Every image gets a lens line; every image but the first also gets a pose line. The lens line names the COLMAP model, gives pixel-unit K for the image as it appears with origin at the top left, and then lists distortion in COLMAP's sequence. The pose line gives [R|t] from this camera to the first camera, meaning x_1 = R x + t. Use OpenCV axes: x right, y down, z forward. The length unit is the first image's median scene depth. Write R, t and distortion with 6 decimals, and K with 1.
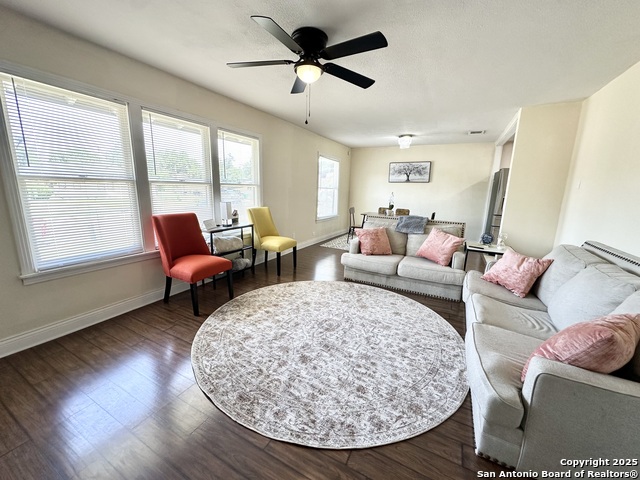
lens RADIAL K [[255.7, 0, 321.1], [0, 255.7, 240.2], [0, 0, 1]] dist [-0.002373, -0.000190]
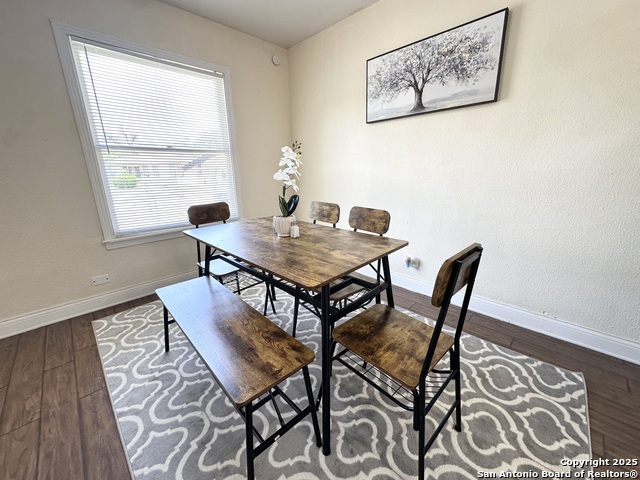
lens RADIAL K [[255.7, 0, 321.1], [0, 255.7, 240.2], [0, 0, 1]] dist [-0.002373, -0.000190]
pose [[0.953177, 0.041738, -0.299518, 0.709659], [-0.020692, 0.997110, 0.073098, -0.214200], [0.301703, -0.063477, 0.951286, 1.458709]]
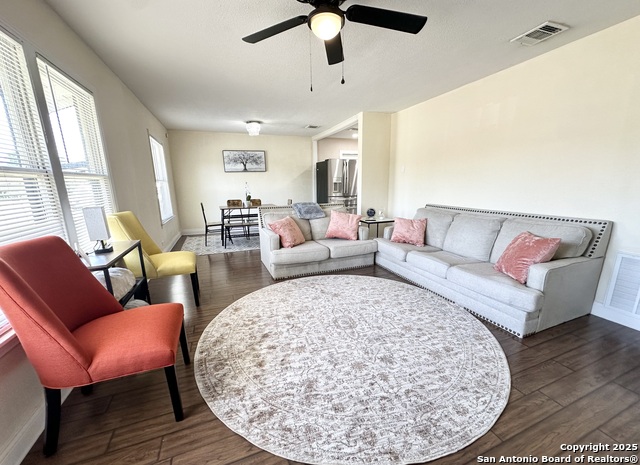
lens RADIAL K [[254.9, 0, 320.7], [0, 254.9, 240.7], [0, 0, 1]] dist [-0.002884, -0.000175]
pose [[0.653861, -0.205715, 0.728112, -0.503504], [0.182088, 0.976829, 0.112467, -0.061794], [-0.734377, 0.059042, 0.676169, 0.336991]]
